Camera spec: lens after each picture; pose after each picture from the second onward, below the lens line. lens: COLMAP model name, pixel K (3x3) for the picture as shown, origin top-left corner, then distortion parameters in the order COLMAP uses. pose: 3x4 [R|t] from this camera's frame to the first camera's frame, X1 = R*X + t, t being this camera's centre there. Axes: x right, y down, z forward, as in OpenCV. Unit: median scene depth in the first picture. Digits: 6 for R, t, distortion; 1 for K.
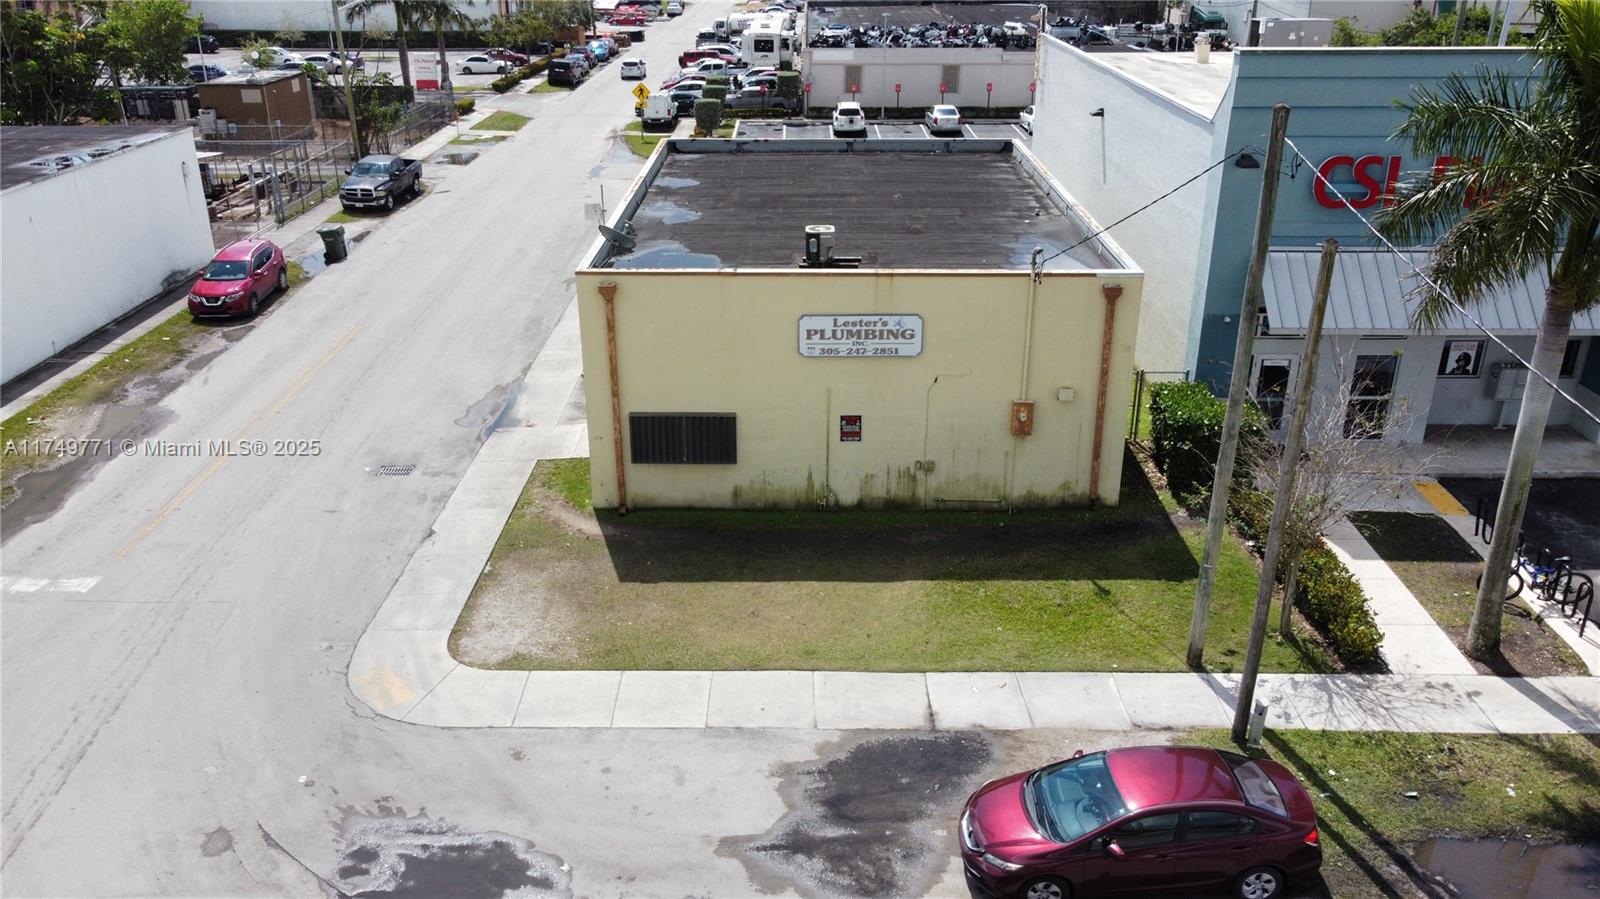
lens RADIAL K [[1213.0, 0, 795.8], [0, 1213.0, 445.9], [0, 0, 1]] dist [0.004655, -0.017831]
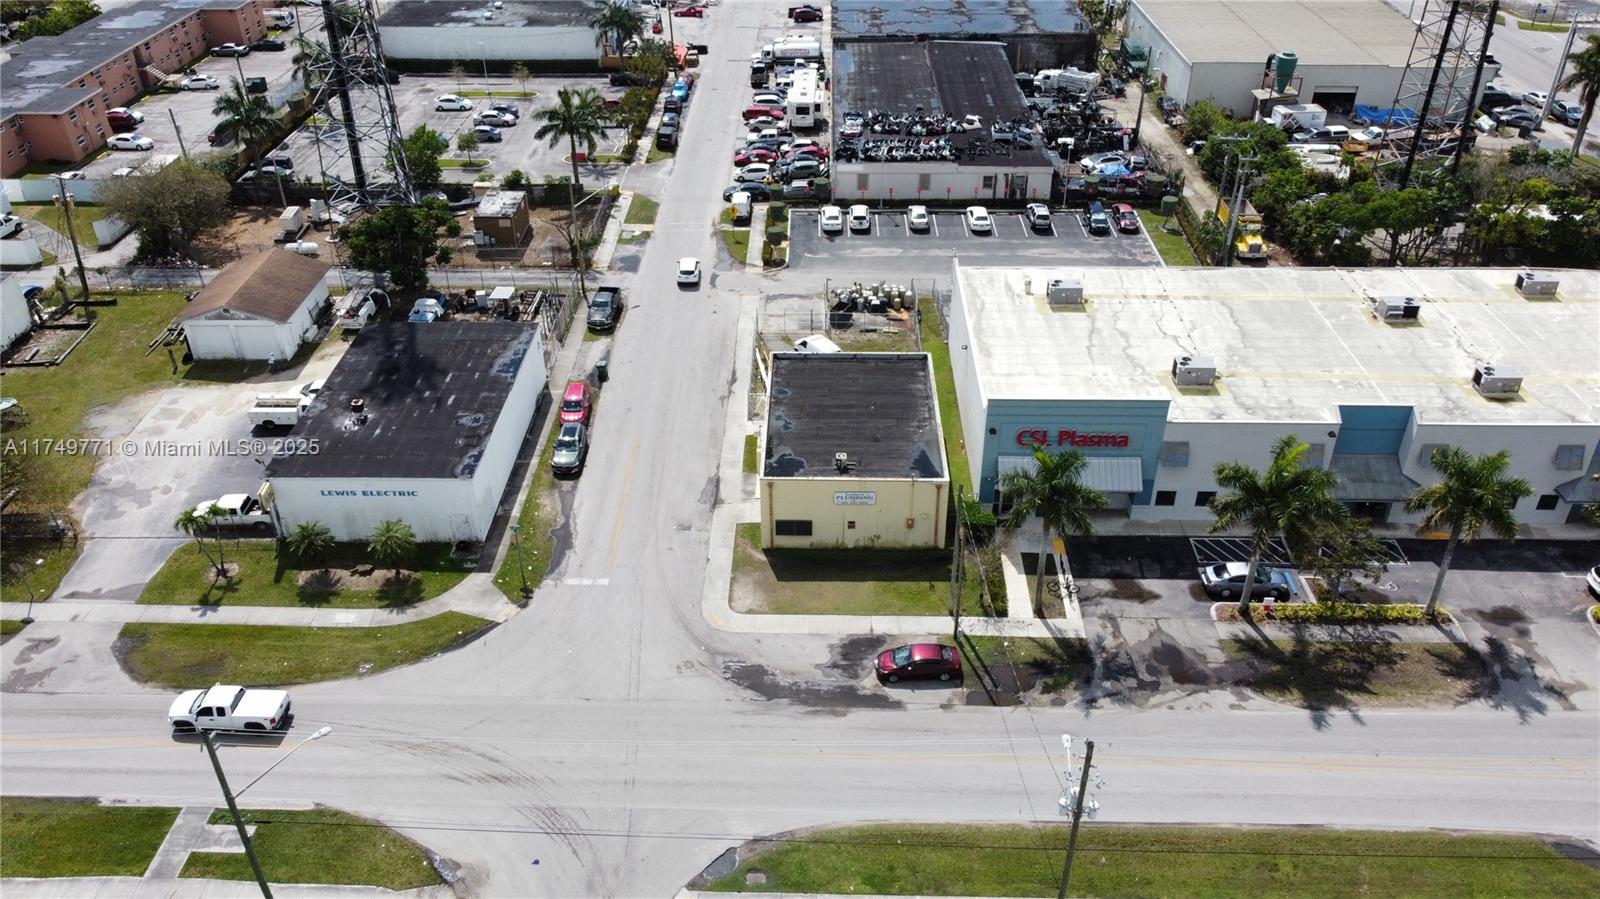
lens RADIAL K [[1213.0, 0, 795.4], [0, 1213.0, 444.9], [0, 0, 1]] dist [0.004655, -0.017831]
pose [[0.999886, 0.004088, -0.014505, -0.047473], [-0.001611, 0.985987, 0.166813, -0.686521], [0.014984, -0.166771, 0.985882, -1.833310]]
